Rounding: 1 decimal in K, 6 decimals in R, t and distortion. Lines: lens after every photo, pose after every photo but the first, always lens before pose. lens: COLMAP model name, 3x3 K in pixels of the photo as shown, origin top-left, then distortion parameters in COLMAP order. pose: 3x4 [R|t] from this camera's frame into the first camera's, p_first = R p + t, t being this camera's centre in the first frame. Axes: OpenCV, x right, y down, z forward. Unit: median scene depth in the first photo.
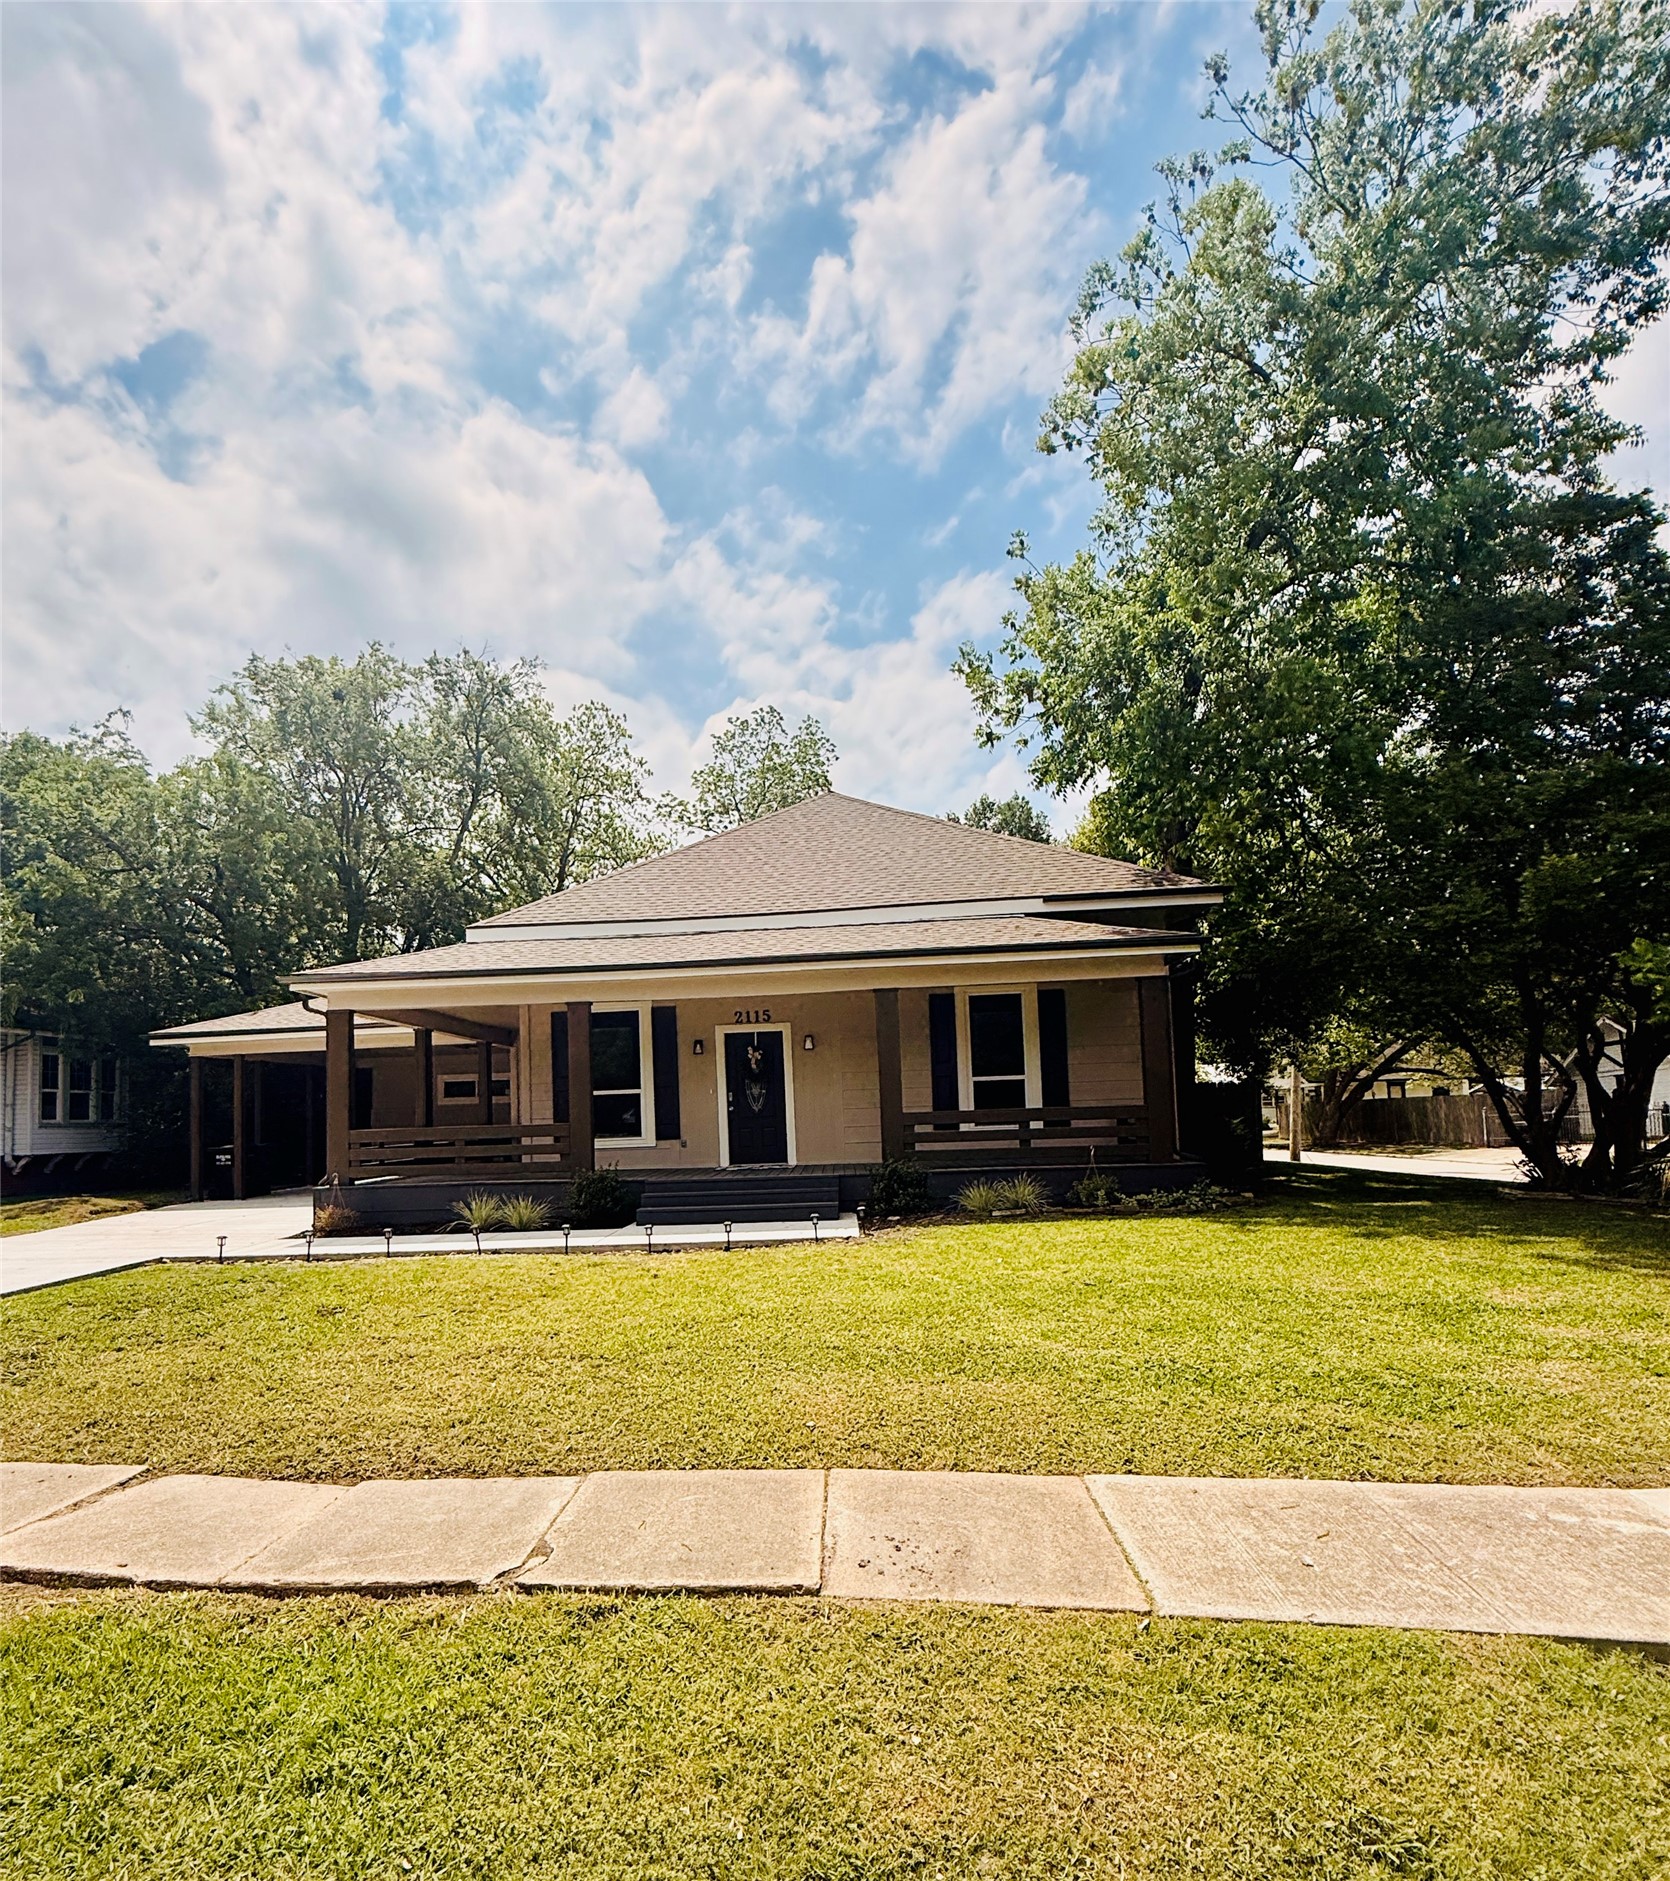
lens RADIAL K [[970.2, 0, 777.5], [0, 970.2, 1052.7], [0, 0, 1]] dist [0.001668, 0.000714]
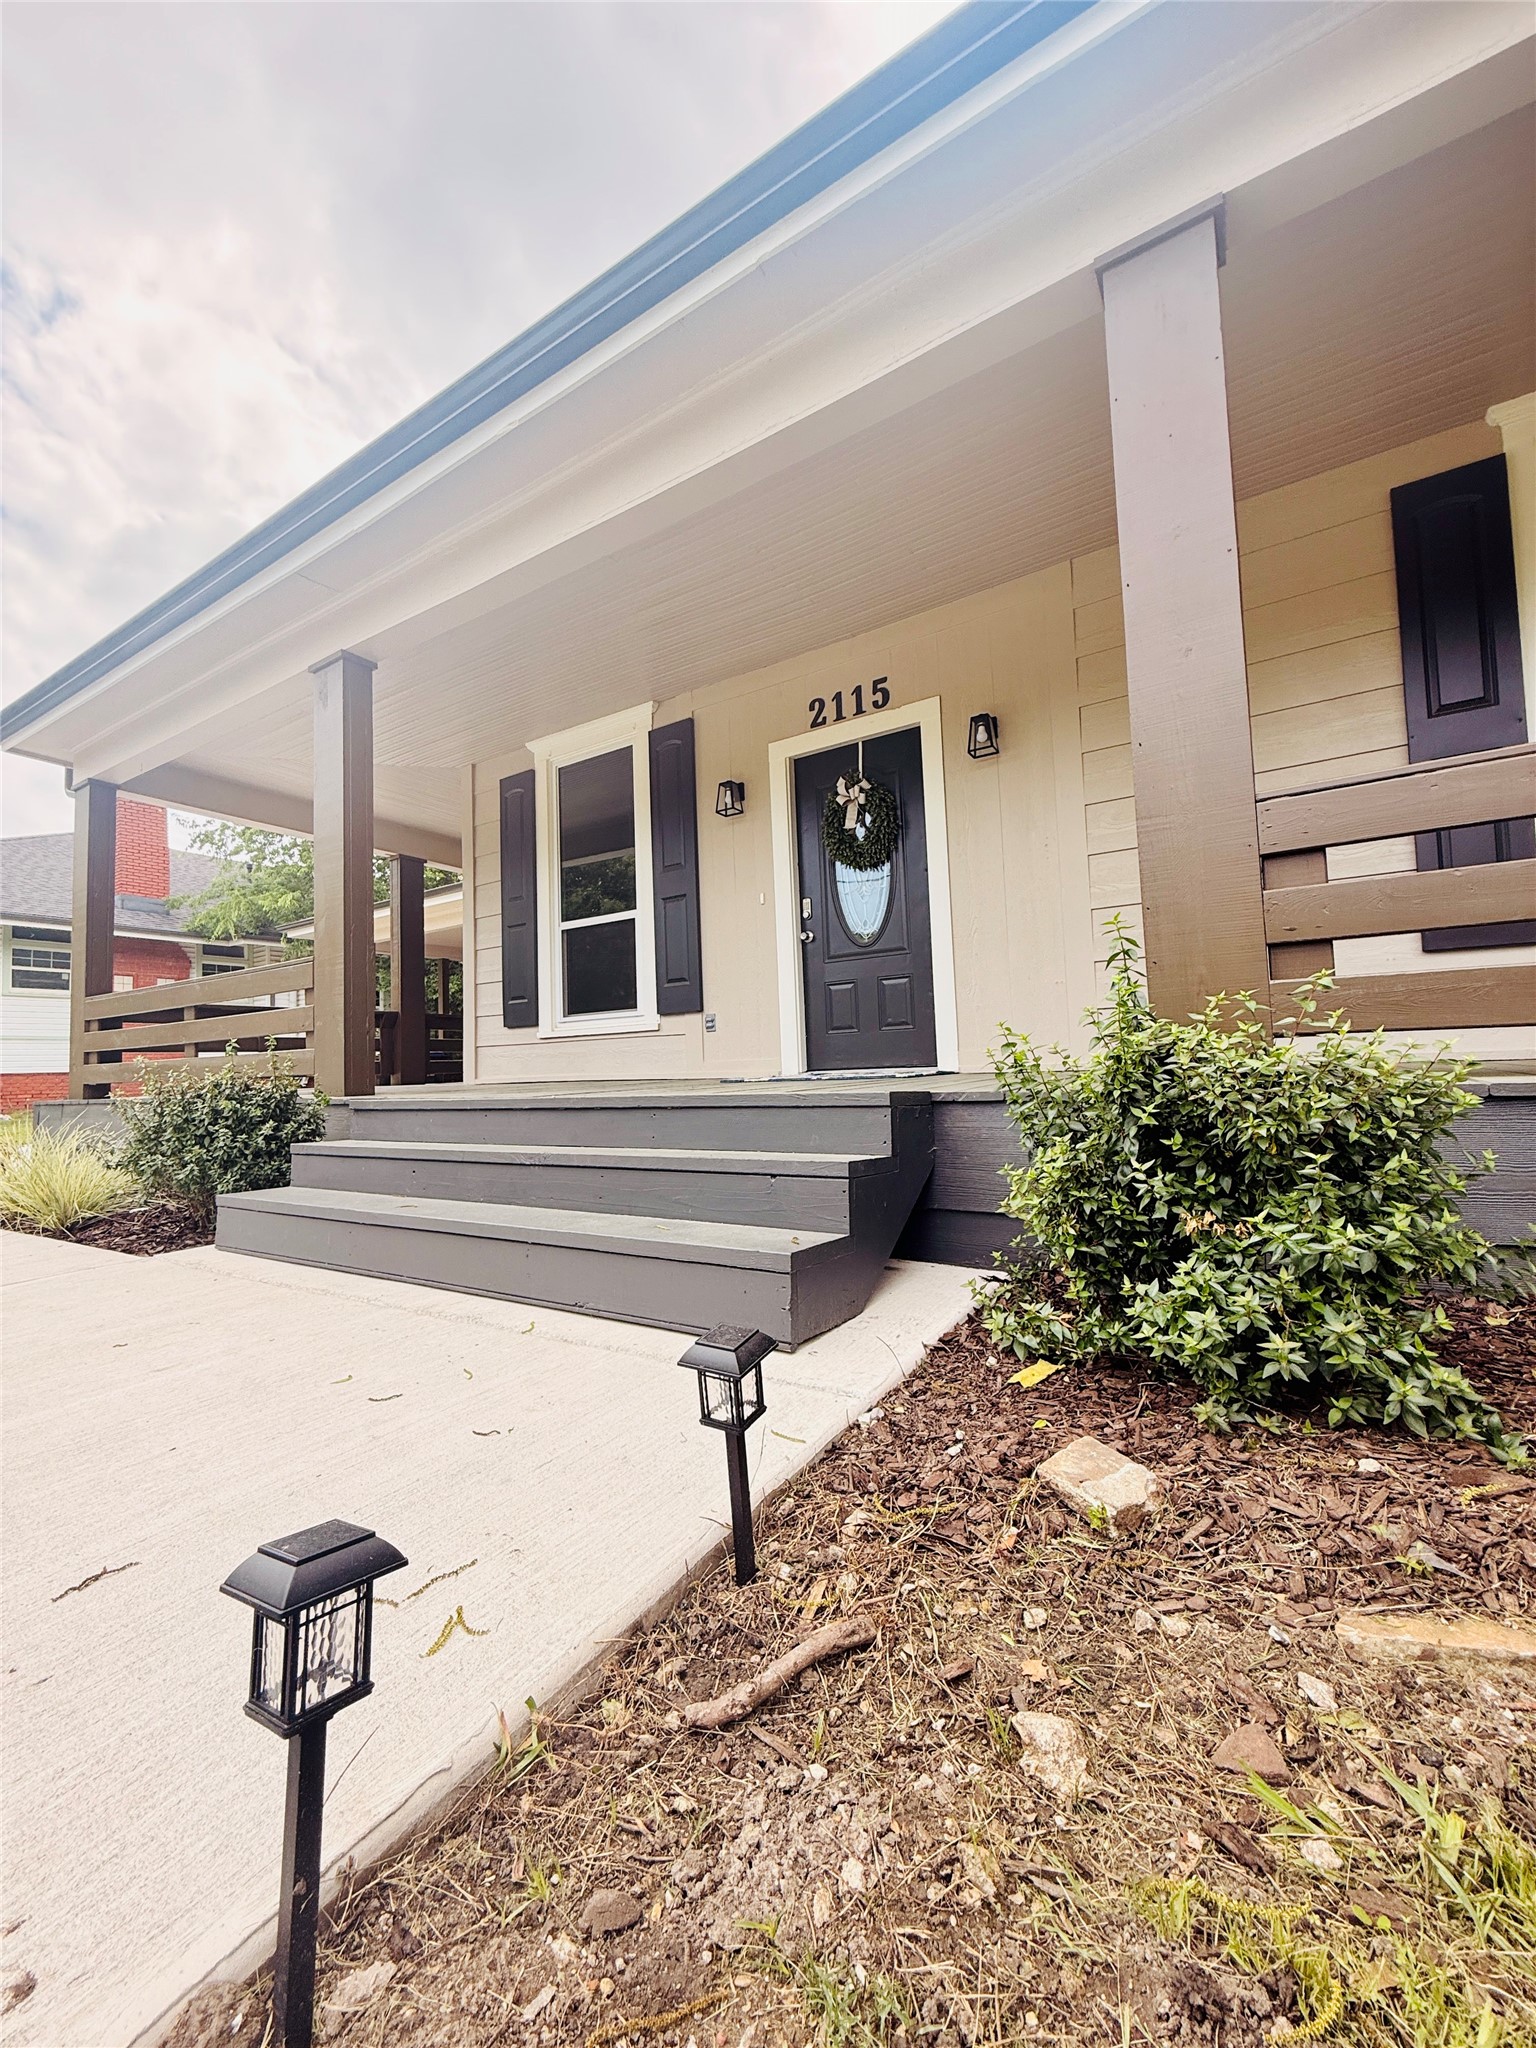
lens RADIAL K [[817.5, 0, 778.6], [0, 817.5, 1011.4], [0, 0, 1]] dist [-0.001412, -0.000101]
pose [[0.889328, -0.027280, -0.456456, 0.099631], [0.033207, 0.999436, 0.004966, 0.087735], [0.456063, -0.019574, 0.889732, 0.685890]]
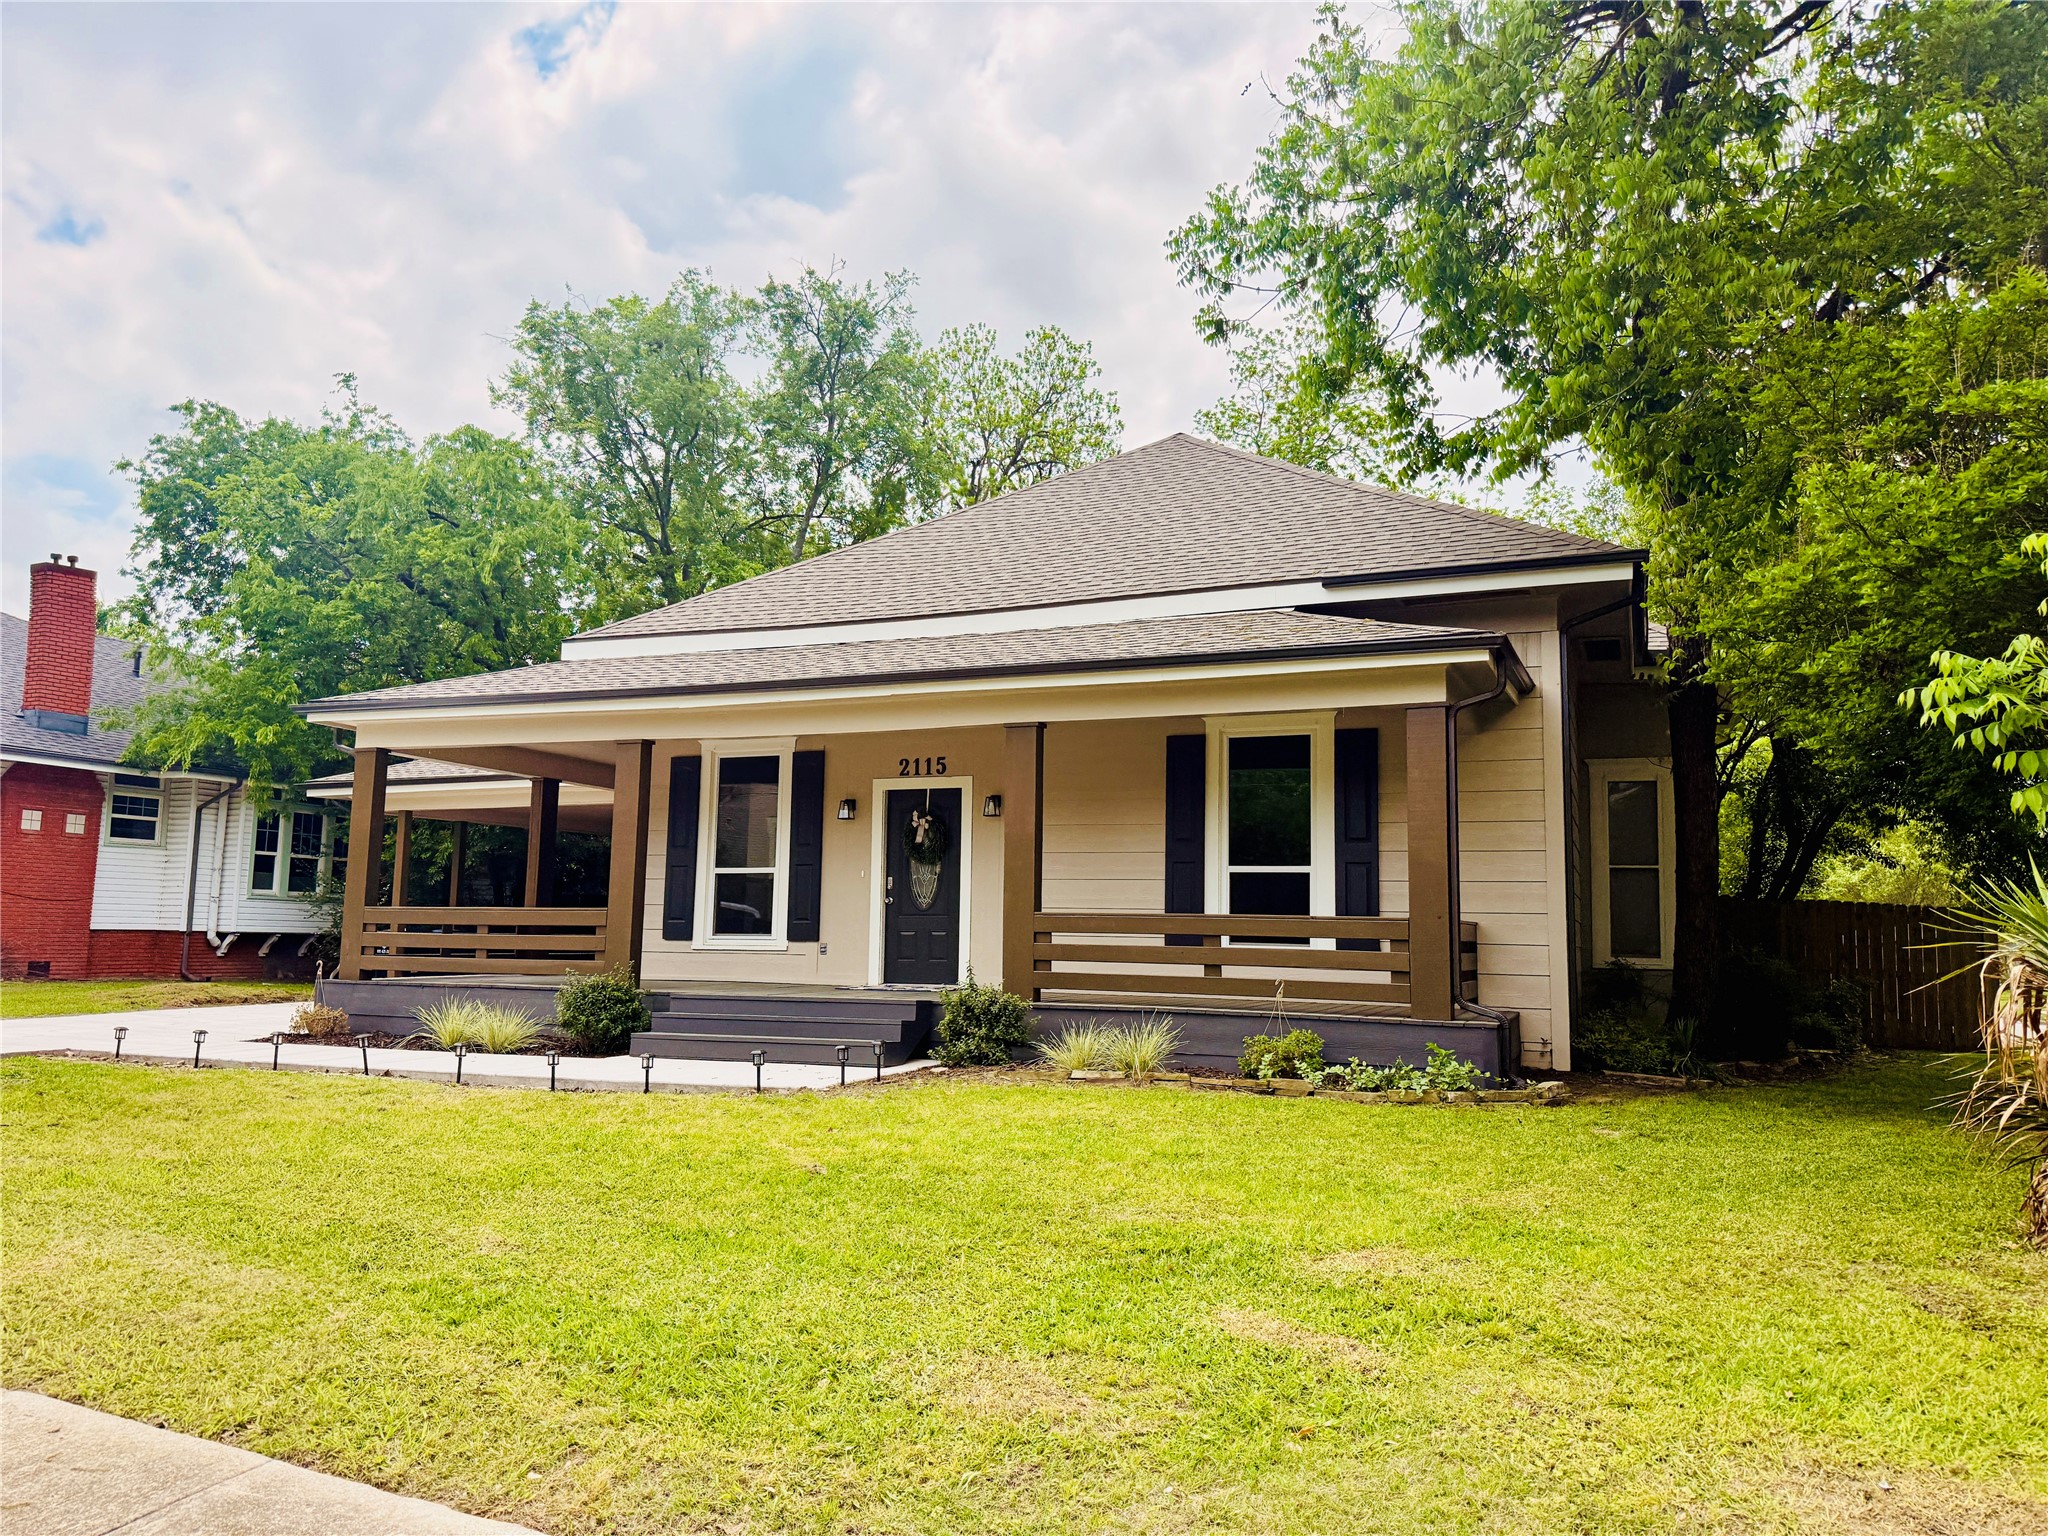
lens RADIAL K [[1432.7, 0, 1024.0], [0, 1432.7, 768.0], [0, 0, 1]] dist [0.172406, -0.357280]
pose [[0.947519, 0.013754, -0.319404, 0.365391], [-0.029868, 0.998513, -0.045607, 0.007738], [0.318302, 0.052754, 0.946521, 0.067093]]
